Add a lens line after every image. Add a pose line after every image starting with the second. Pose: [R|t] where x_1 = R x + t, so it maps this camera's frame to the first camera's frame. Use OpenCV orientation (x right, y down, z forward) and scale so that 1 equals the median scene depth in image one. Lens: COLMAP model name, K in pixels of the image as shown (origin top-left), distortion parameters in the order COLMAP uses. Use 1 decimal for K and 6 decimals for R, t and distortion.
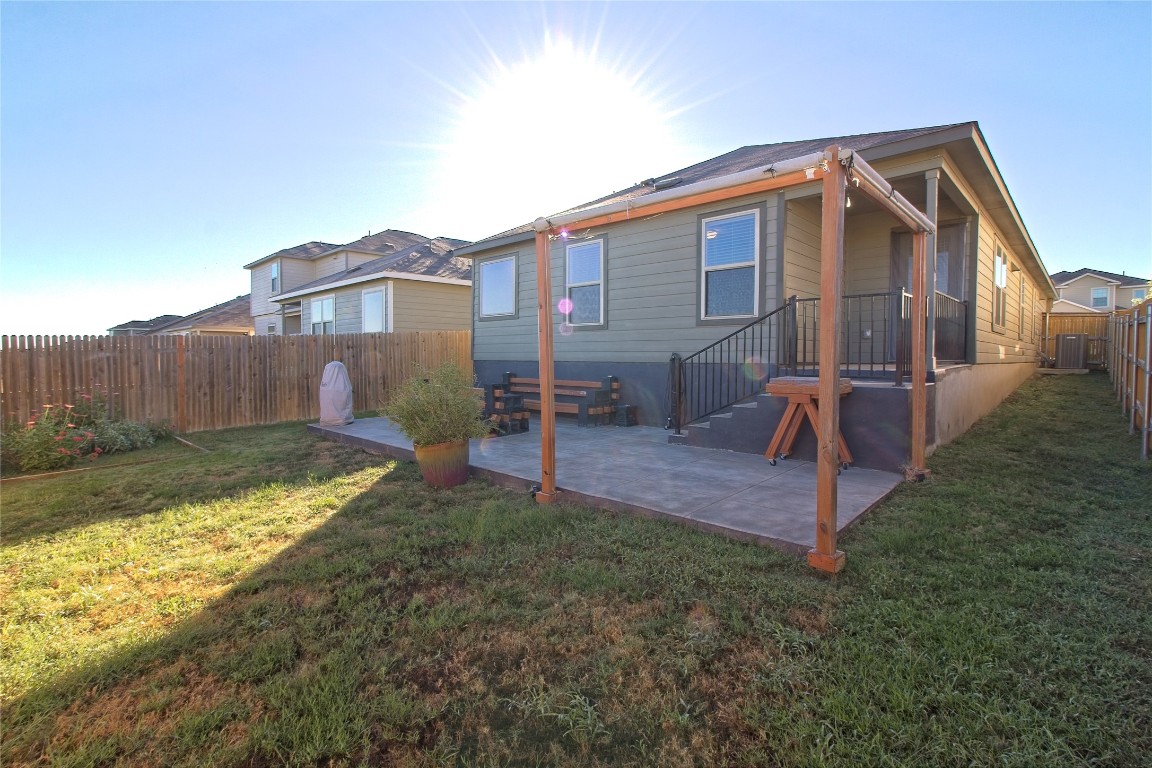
lens RADIAL K [[532.9, 0, 576.8], [0, 532.9, 377.3], [0, 0, 1]] dist [0.003383, 0.001919]
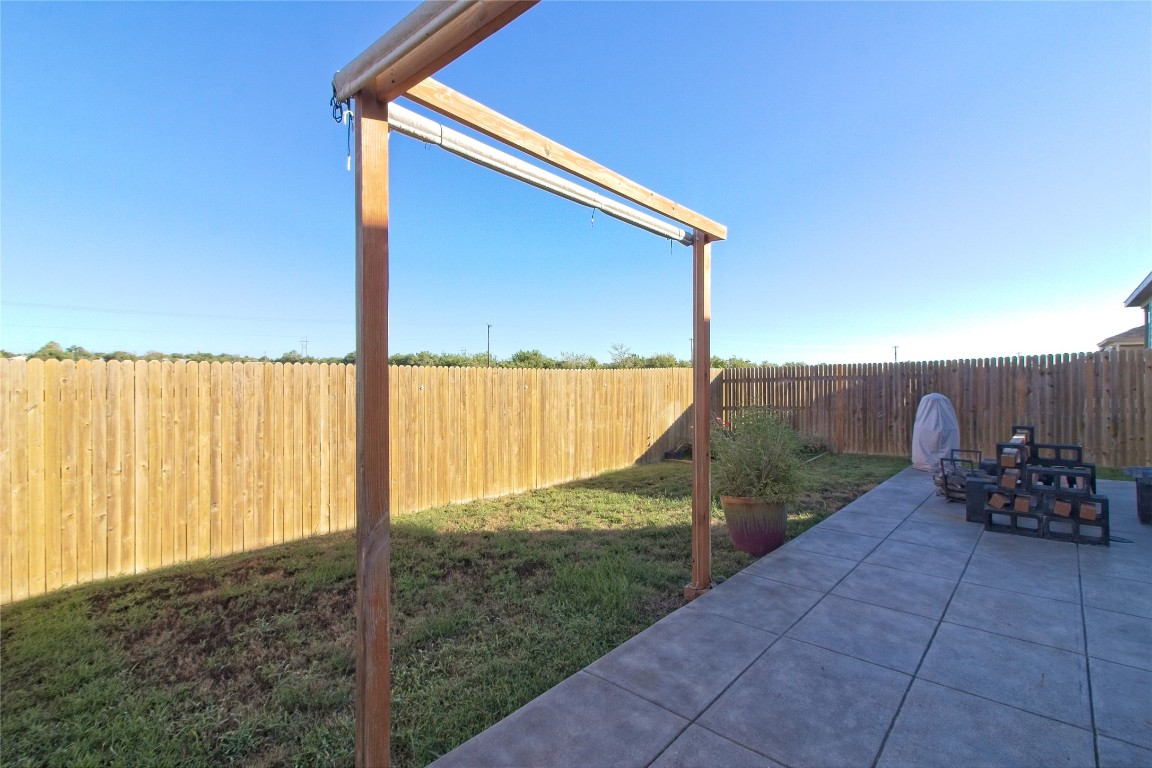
lens RADIAL K [[532.9, 0, 574.6], [0, 532.9, 376.2], [0, 0, 1]] dist [0.003383, 0.001919]
pose [[0.014661, 0.005937, -0.999875, 0.348512], [-0.037393, 0.999286, 0.005386, -0.037892], [0.999193, 0.037310, 0.014872, 0.411917]]
